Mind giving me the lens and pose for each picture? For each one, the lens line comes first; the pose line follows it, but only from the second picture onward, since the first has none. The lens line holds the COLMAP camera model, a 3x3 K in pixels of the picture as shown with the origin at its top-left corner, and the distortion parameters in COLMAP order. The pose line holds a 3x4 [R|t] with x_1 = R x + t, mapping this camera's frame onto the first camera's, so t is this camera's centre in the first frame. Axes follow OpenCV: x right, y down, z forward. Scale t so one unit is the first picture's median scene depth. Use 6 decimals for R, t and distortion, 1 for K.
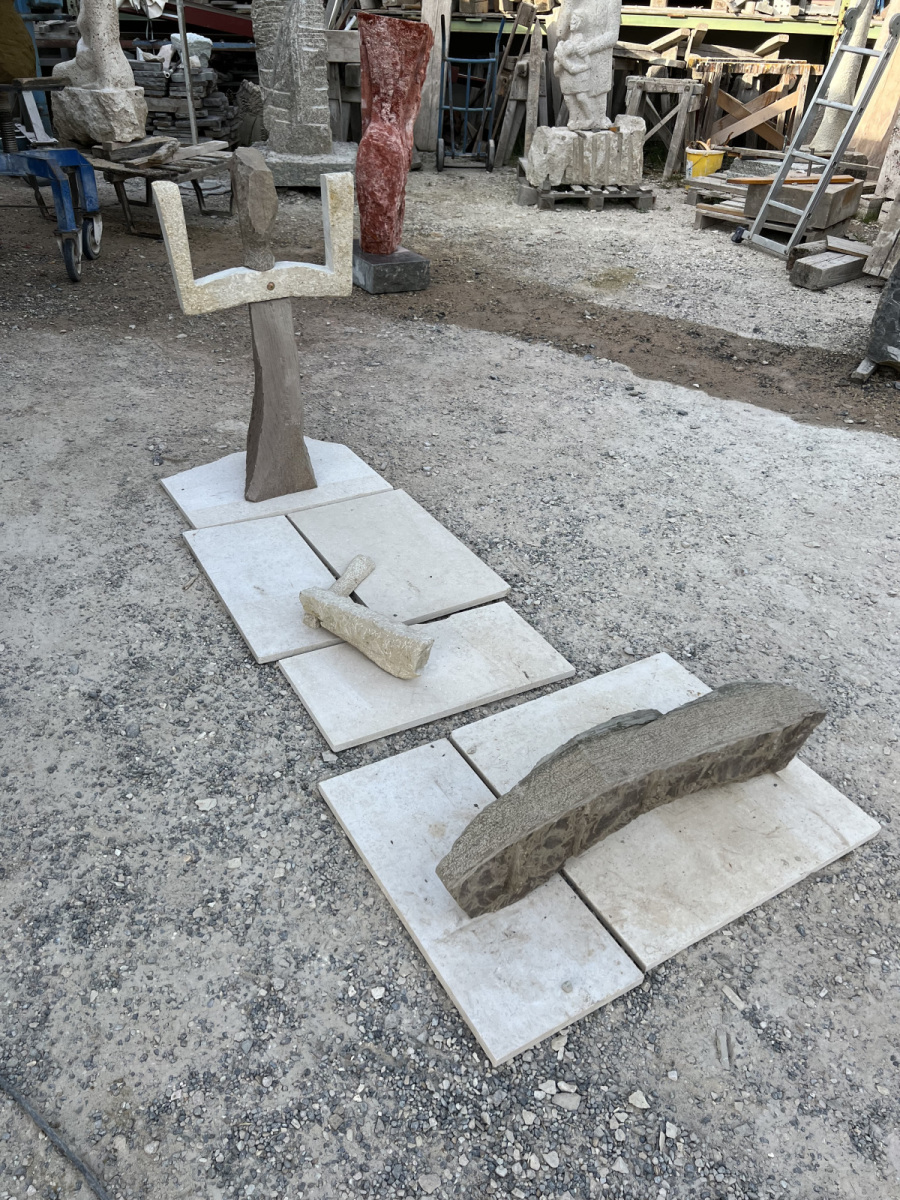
lens RADIAL K [[890.6, 0, 453.6], [0, 890.6, 593.1], [0, 0, 1]] dist [0.054907, -0.069549]
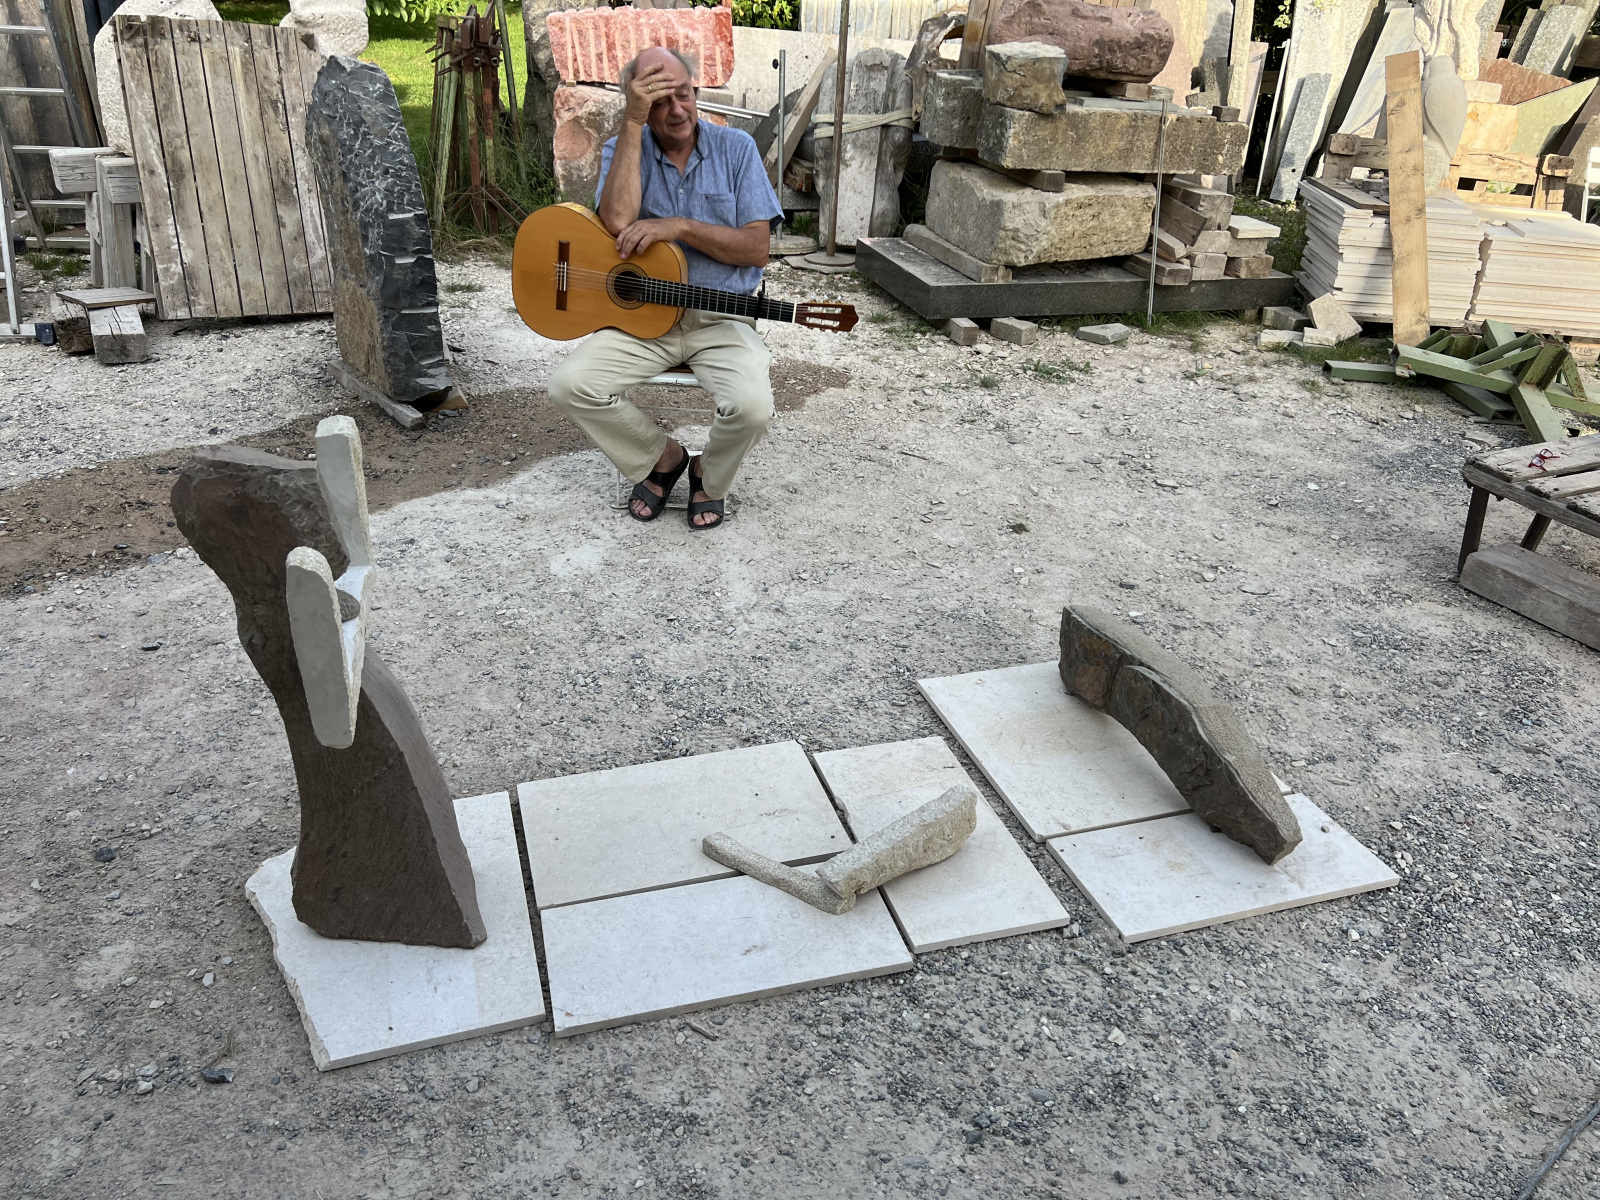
lens RADIAL K [[1187.4, 0, 829.1], [0, 1187.4, 597.2], [0, 0, 1]] dist [0.054907, -0.069549]
pose [[0.233435, -0.503447, 0.831895, -0.923430], [0.531464, 0.782495, 0.324419, -0.535080], [-0.814281, 0.366392, 0.450226, 0.488658]]
